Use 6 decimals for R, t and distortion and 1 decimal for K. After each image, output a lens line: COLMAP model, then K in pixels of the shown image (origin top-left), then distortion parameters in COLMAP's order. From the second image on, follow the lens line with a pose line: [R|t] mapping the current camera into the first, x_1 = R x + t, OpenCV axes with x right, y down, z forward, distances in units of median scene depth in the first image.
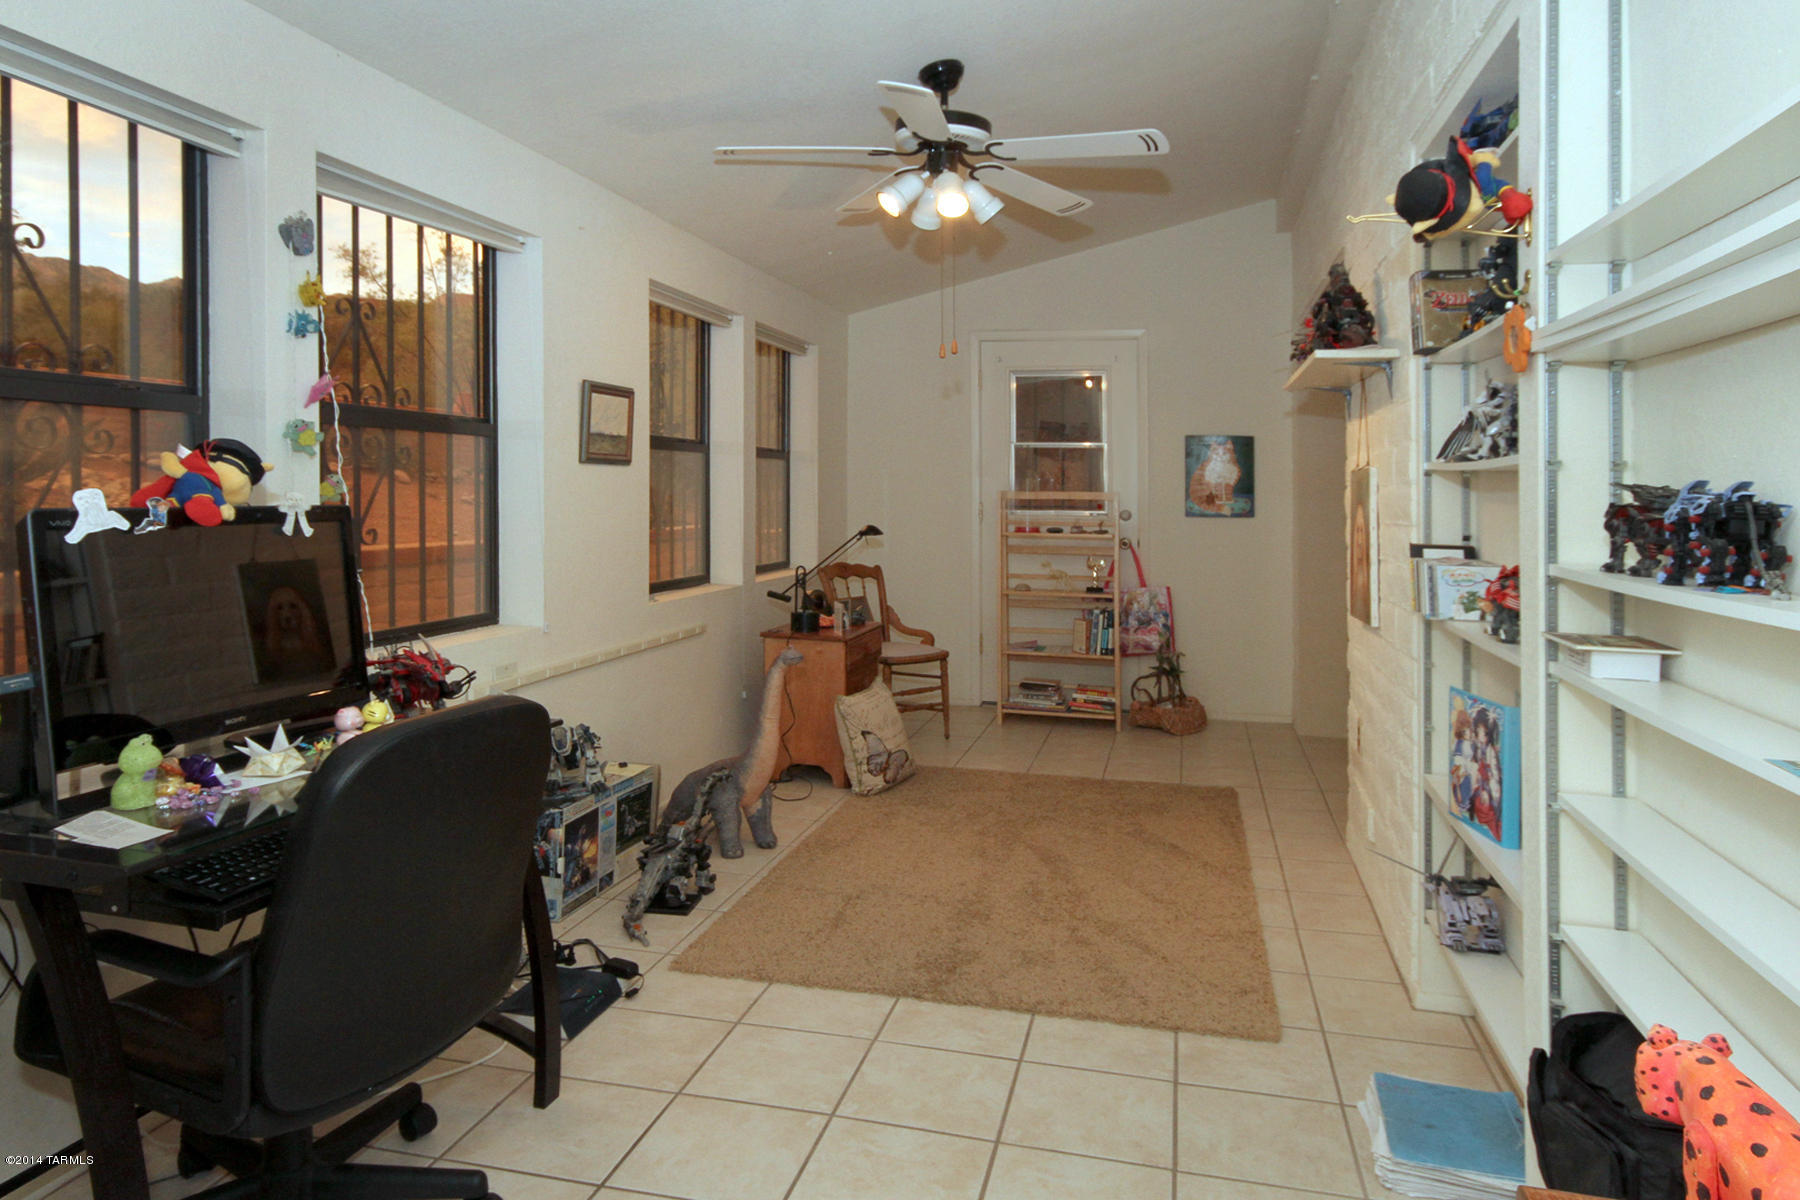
lens RADIAL K [[1113.9, 0, 900.0], [0, 1113.9, 600.0], [0, 0, 1]] dist [-0.000424, 0.000168]
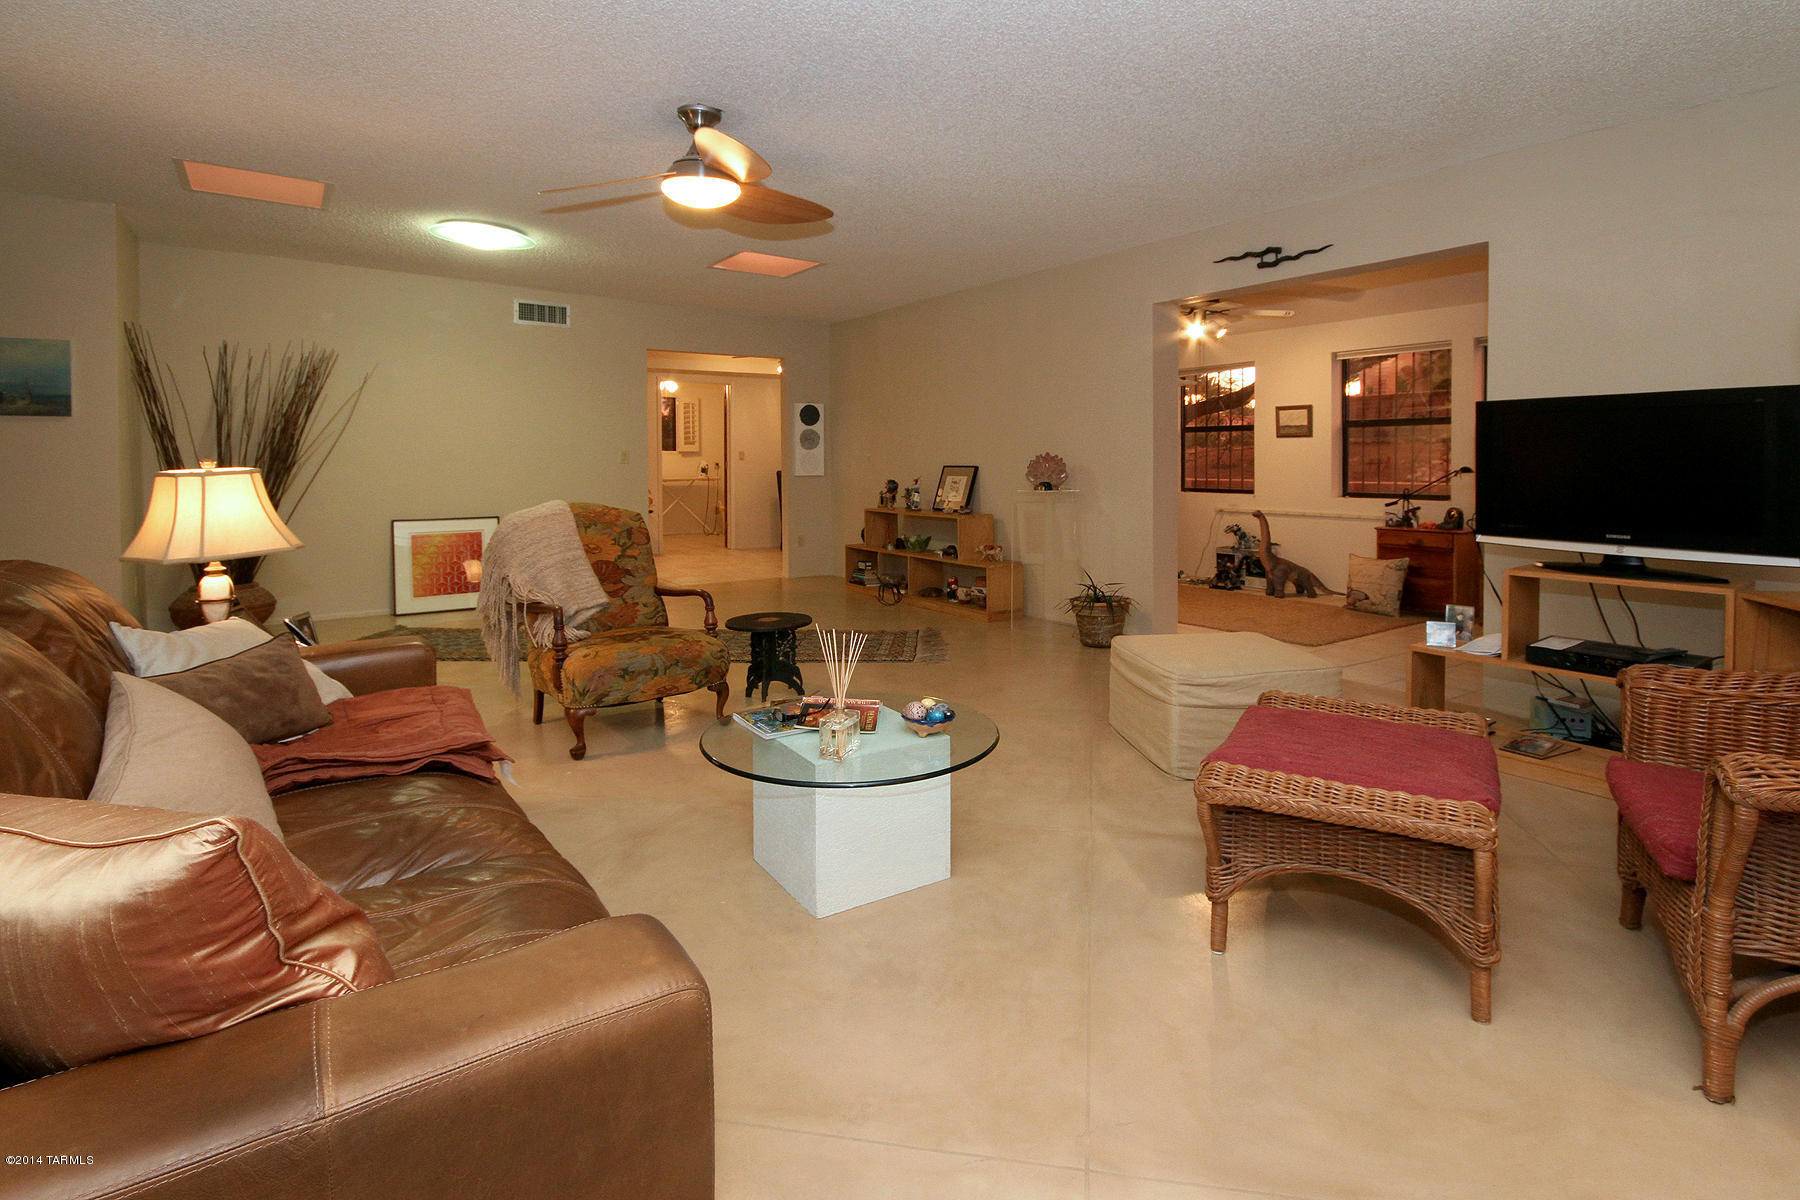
lens RADIAL K [[844.3, 0, 900.0], [0, 844.3, 600.0], [0, 0, 1]] dist [0.000772, -0.000004]
pose [[-0.644978, 0.115198, -0.755468, 1.793214], [-0.078709, 0.973302, 0.215612, -0.105737], [0.760137, 0.198527, -0.618691, 1.577135]]
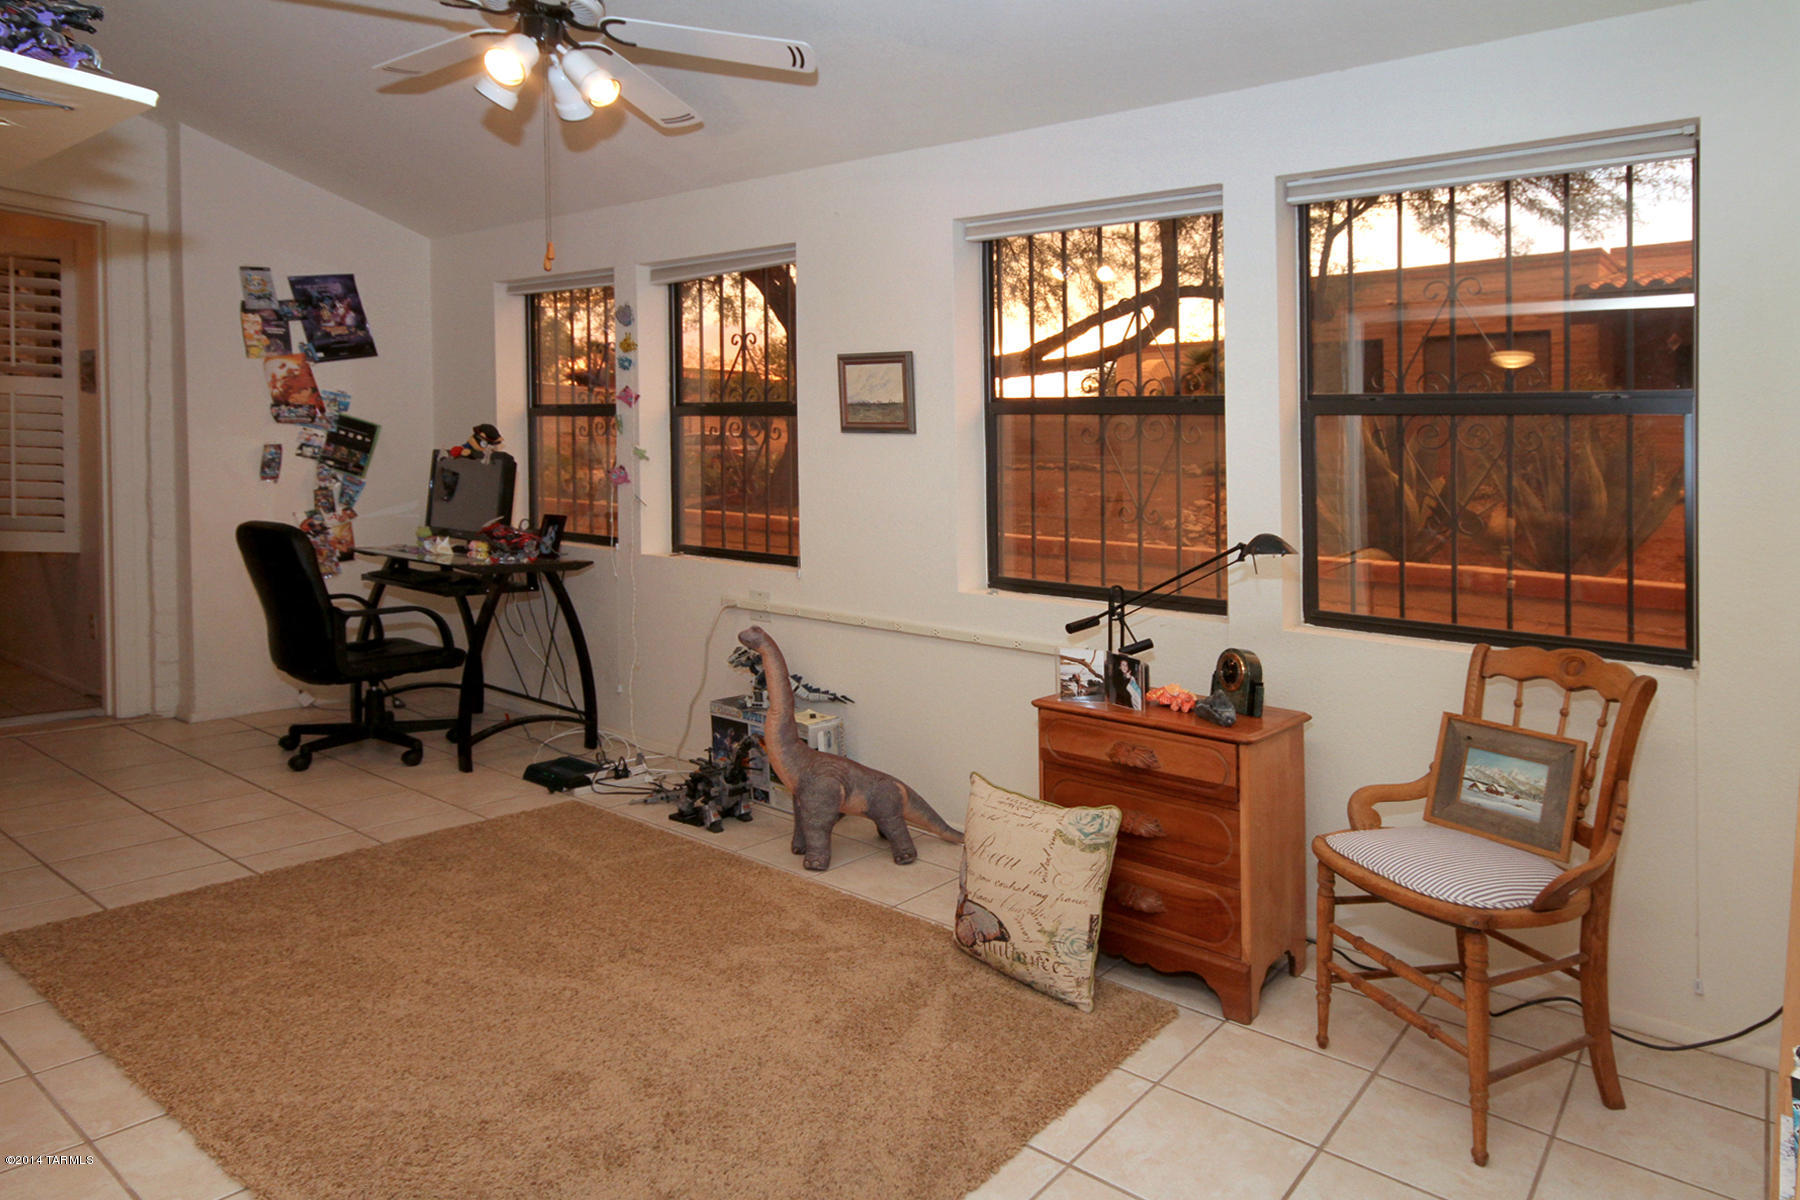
lens RADIAL K [[1113.9, 0, 900.0], [0, 1113.9, 600.0], [0, 0, 1]] dist [-0.000424, 0.000168]
pose [[-0.396601, 0.065331, -0.915663, 0.644043], [-0.140933, 0.981306, 0.131057, -0.109453], [0.907108, 0.181024, -0.379980, 1.422303]]
